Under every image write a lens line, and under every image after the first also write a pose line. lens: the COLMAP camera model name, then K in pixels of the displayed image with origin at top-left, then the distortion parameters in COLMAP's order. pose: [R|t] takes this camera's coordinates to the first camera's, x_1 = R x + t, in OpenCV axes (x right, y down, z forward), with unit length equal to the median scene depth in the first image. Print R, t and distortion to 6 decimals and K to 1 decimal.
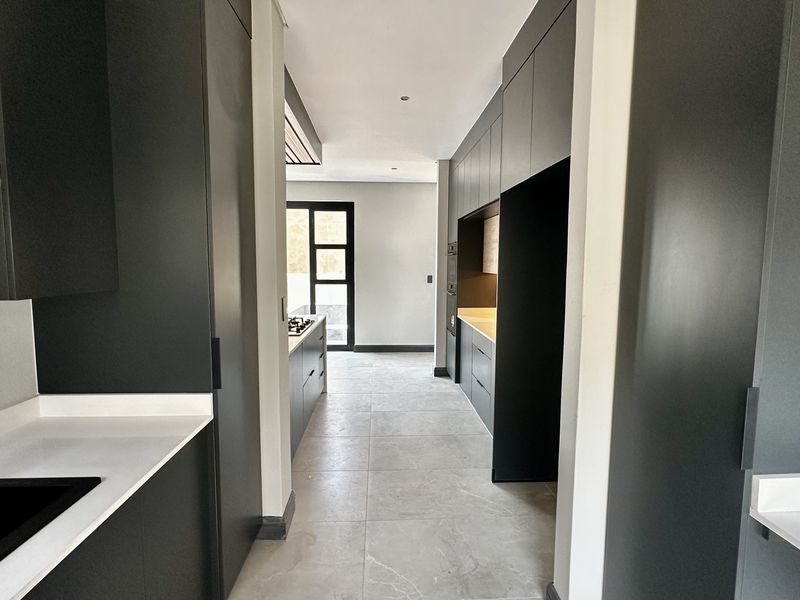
lens RADIAL K [[424.8, 0, 400.0], [0, 424.8, 300.0], [0, 0, 1]] dist [-0.003336, 0.000863]
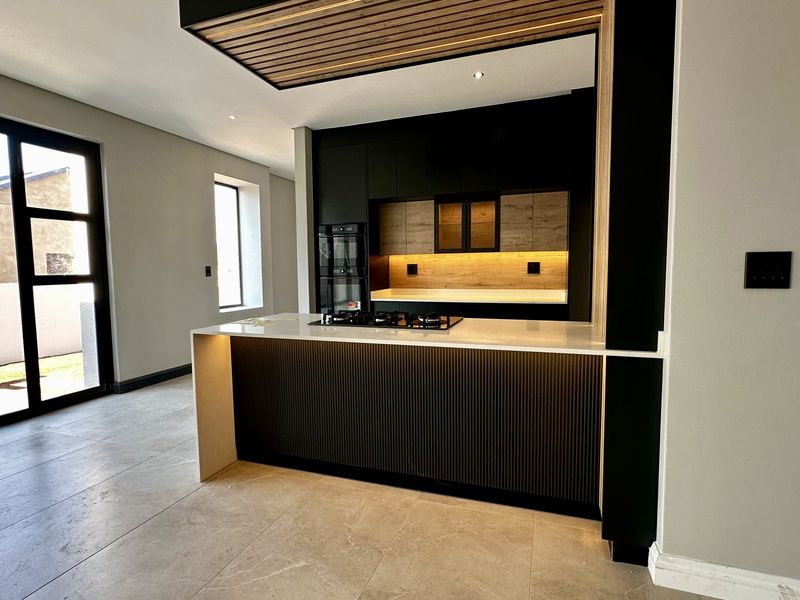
lens RADIAL K [[424.8, 0, 400.0], [0, 424.8, 300.0], [0, 0, 1]] dist [-0.003336, 0.000863]
pose [[0.383477, -0.082137, 0.919891, -0.507090], [0.098662, 0.993981, 0.047623, 0.000712], [-0.918265, 0.072496, 0.389272, 0.391219]]
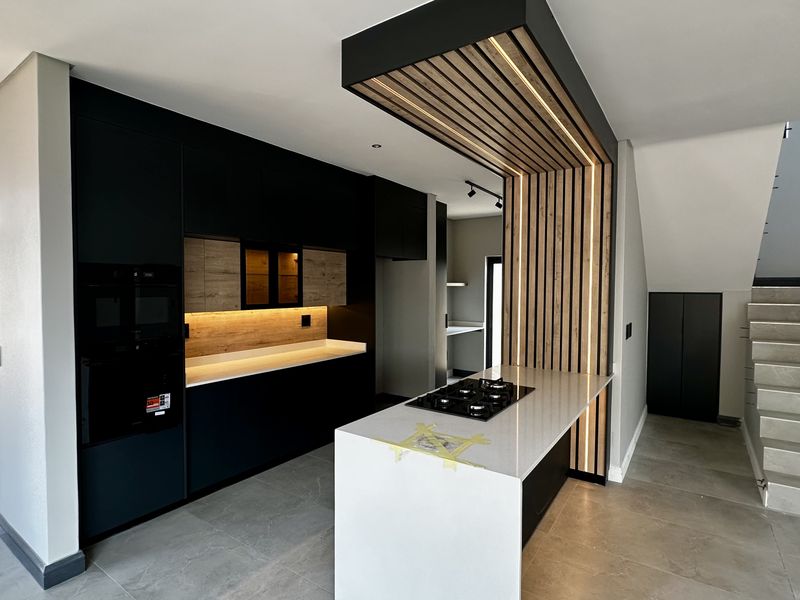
lens RADIAL K [[424.8, 0, 400.0], [0, 424.8, 300.0], [0, 0, 1]] dist [-0.003336, 0.000863]
pose [[-0.796407, -0.029603, 0.604036, -0.328180], [0.045408, 0.993055, 0.108538, -0.100653], [-0.603054, 0.113869, -0.789531, 0.918272]]
